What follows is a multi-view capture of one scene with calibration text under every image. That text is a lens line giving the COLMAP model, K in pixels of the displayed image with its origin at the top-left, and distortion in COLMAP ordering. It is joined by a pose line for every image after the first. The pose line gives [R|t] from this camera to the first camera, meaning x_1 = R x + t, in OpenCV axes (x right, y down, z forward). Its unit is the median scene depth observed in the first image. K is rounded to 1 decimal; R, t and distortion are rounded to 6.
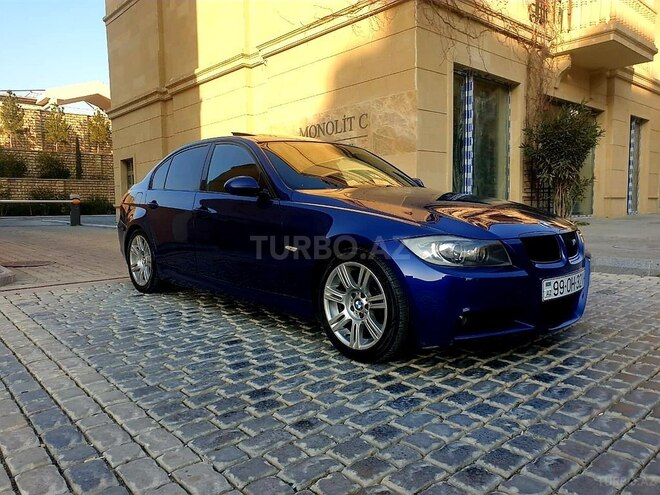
lens RADIAL K [[506.0, 0, 330.0], [0, 506.0, 247.5], [0, 0, 1]] dist [0.004488, 0.008935]
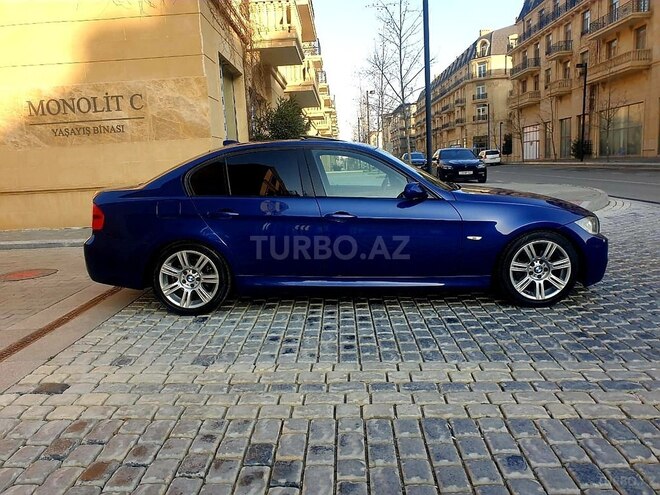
lens RADIAL K [[506.0, 0, 330.0], [0, 506.0, 247.5], [0, 0, 1]] dist [0.004488, 0.008935]
pose [[0.689821, -0.132366, 0.711777, -0.375367], [0.094704, 0.991195, 0.092544, -0.038842], [-0.717759, 0.003570, 0.696282, 0.107484]]
